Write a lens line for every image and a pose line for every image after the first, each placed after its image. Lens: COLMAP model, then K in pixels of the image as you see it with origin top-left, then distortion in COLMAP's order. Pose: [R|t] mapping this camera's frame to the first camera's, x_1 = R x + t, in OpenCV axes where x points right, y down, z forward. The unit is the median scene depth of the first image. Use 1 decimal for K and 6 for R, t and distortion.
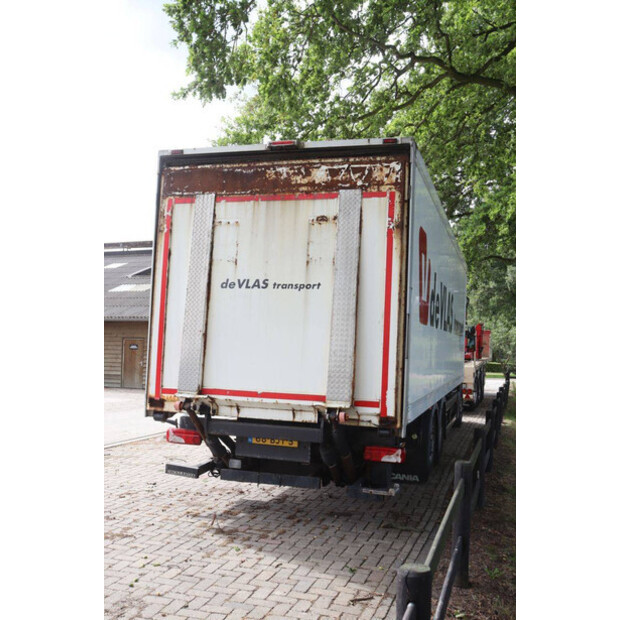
lens RADIAL K [[677.7, 0, 293.2], [0, 677.7, 311.4], [0, 0, 1]] dist [0.034695, 0.000000]
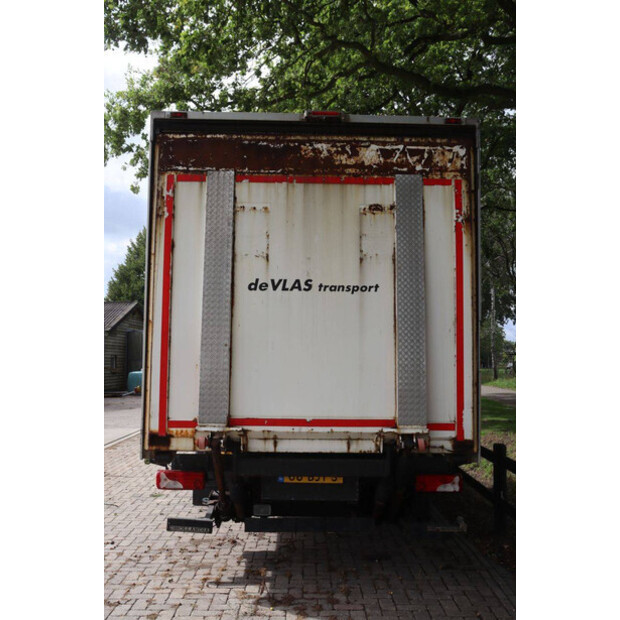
lens RADIAL K [[677.7, 0, 309.6], [0, 677.7, 322.6], [0, 0, 1]] dist [0.034695, 0.000000]
pose [[0.945460, -0.006867, 0.325667, -0.305348], [0.008563, 0.999956, -0.003775, 0.007299], [-0.325627, 0.006357, 0.945477, 0.235104]]
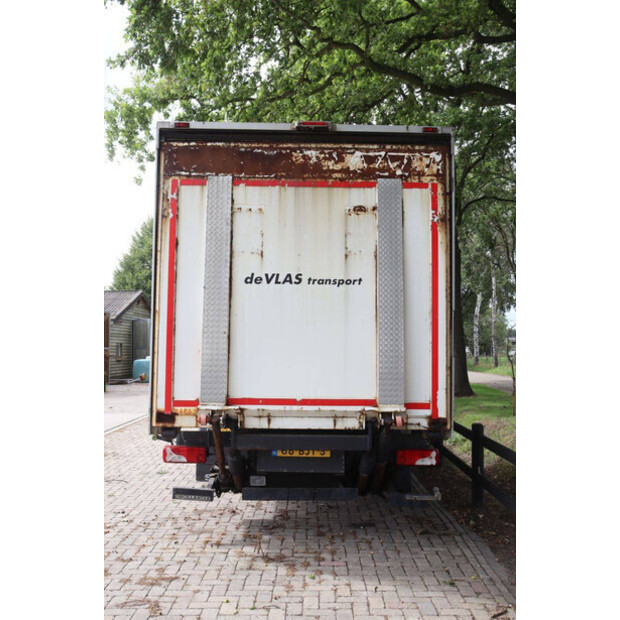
lens RADIAL K [[677.7, 0, 308.3], [0, 677.7, 320.2], [0, 0, 1]] dist [0.034695, 0.000000]
pose [[0.948140, -0.011861, 0.317632, -0.317400], [0.009260, 0.999910, 0.009697, 0.005774], [-0.317719, -0.006253, 0.948164, 0.142237]]
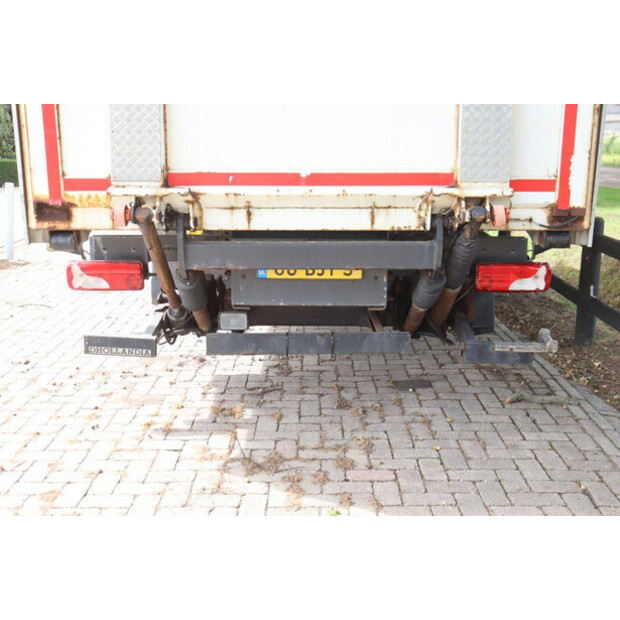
lens RADIAL K [[738.8, 0, 310.8], [0, 738.8, 307.8], [0, 0, 1]] dist [-0.082357, 0.000000]
pose [[0.948210, -0.105656, 0.299557, -0.202150], [0.018583, 0.959896, 0.279741, 0.065987], [-0.317100, -0.259687, 0.912146, 0.510840]]
